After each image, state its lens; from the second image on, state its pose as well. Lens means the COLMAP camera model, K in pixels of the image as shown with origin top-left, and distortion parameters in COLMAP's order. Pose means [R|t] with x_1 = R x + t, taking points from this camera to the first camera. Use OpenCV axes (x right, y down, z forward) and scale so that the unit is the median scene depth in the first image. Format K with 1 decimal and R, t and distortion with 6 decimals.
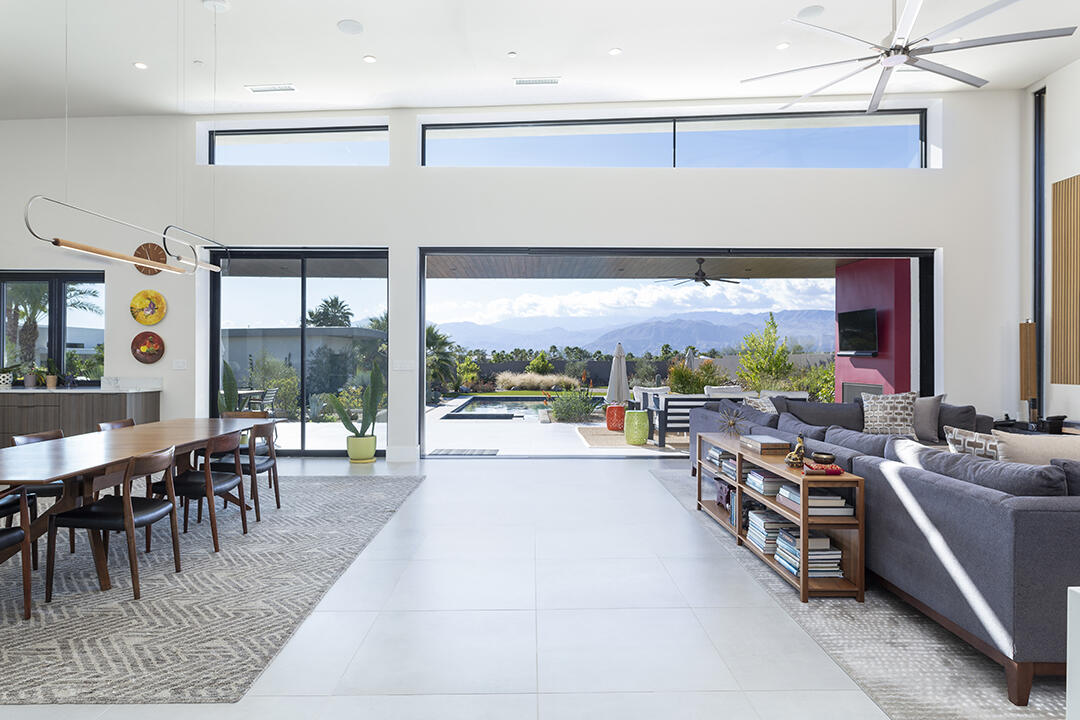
lens RADIAL K [[624.6, 0, 554.1], [0, 624.6, 362.3], [0, 0, 1]] dist [-0.001348, -0.001976]
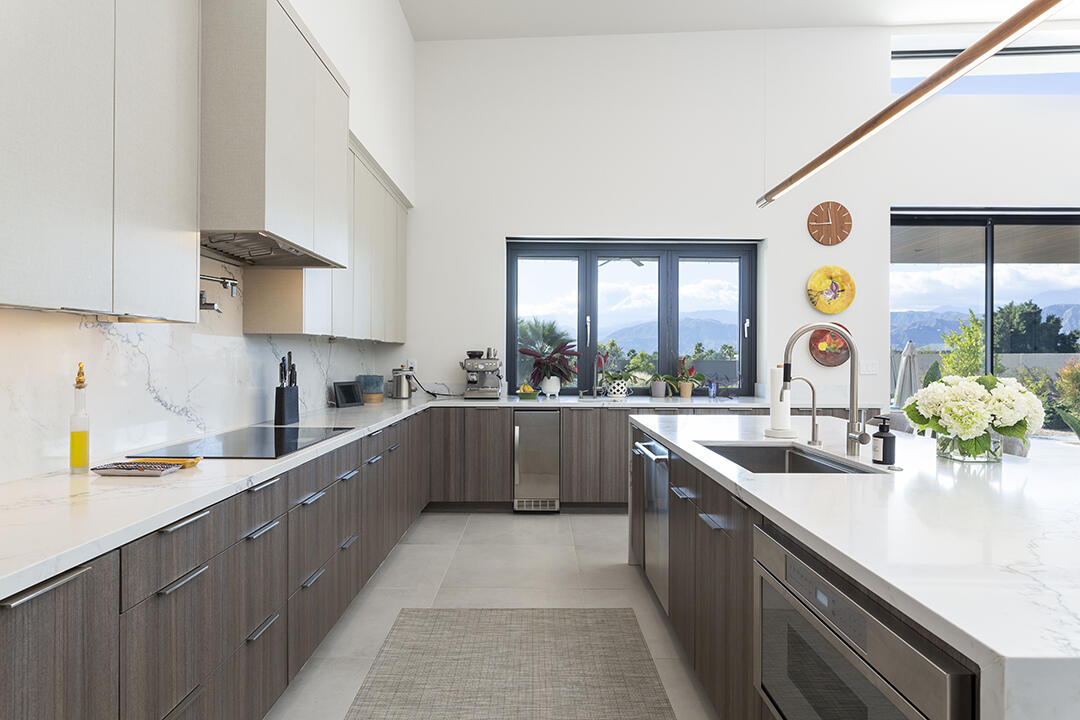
lens RADIAL K [[624.6, 0, 539.9], [0, 624.6, 358.0], [0, 0, 1]] dist [-0.001348, -0.001976]
pose [[0.999690, 0.001315, -0.024859, -0.809059], [-0.001438, 0.999987, -0.004923, -0.003208], [0.024852, 0.004957, 0.999679, 0.217436]]
